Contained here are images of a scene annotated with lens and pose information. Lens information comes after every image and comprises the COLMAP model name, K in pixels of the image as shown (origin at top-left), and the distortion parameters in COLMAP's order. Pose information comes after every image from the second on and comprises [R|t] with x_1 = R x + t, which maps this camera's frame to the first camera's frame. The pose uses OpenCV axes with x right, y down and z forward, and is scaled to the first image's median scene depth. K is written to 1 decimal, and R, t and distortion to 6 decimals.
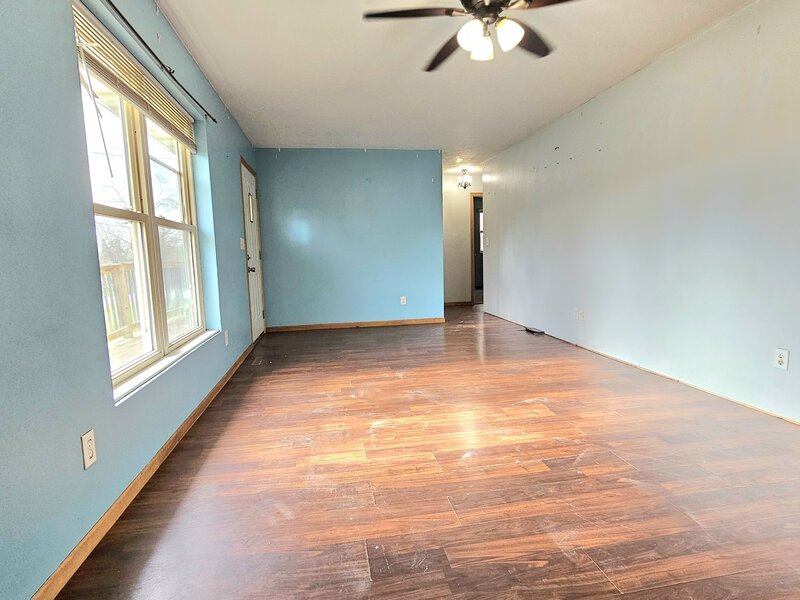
lens RADIAL K [[434.3, 0, 404.0], [0, 434.3, 302.7], [0, 0, 1]] dist [0.000163, 0.000731]
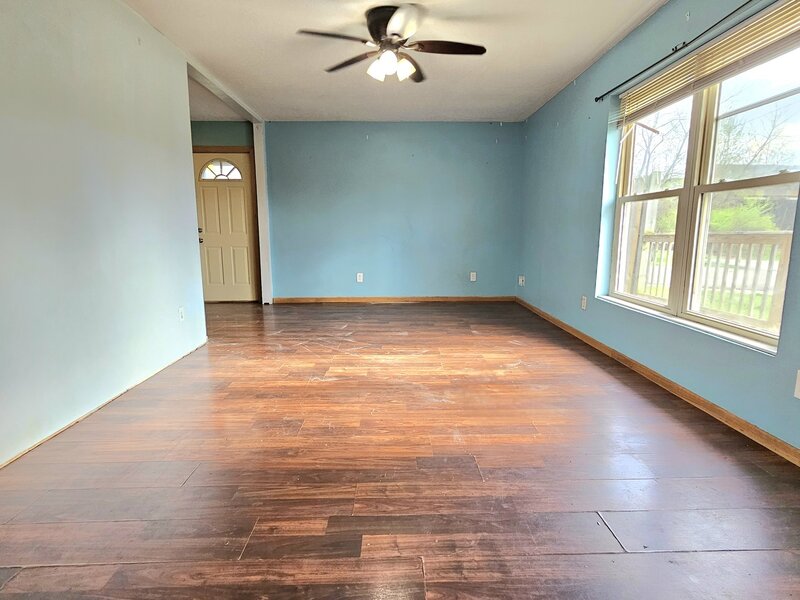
lens RADIAL K [[434.3, 0, 404.0], [0, 434.3, 302.7], [0, 0, 1]] dist [0.000163, 0.000731]
pose [[-0.988185, 0.003314, 0.153233, -0.033616], [0.044369, 0.963144, 0.265303, -0.196721], [-0.146706, 0.268968, -0.951911, 1.803032]]
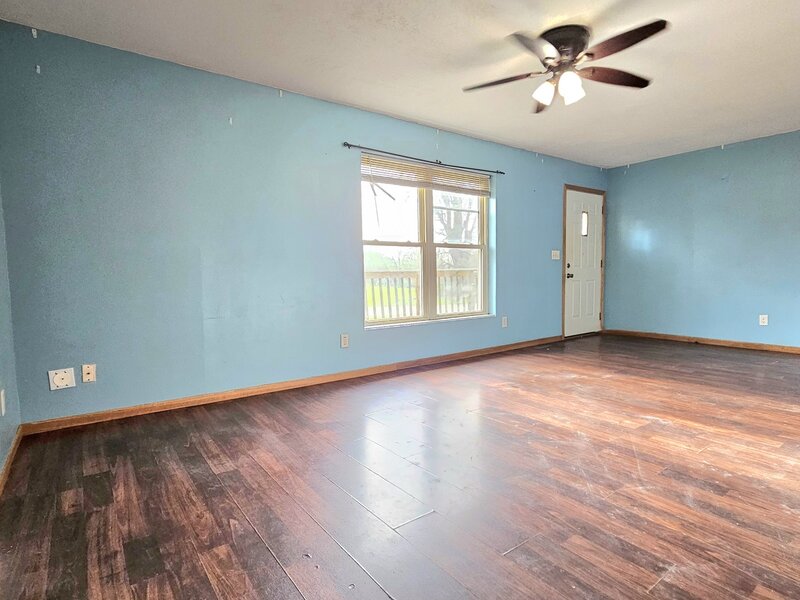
lens RADIAL K [[437.5, 0, 401.5], [0, 437.5, 301.3], [0, 0, 1]] dist [-0.004181, 0.000516]
pose [[0.443846, 0.078621, -0.892647, 0.844890], [-0.096900, 0.994514, 0.039412, -0.012615], [0.890848, 0.069005, 0.449029, 0.064456]]
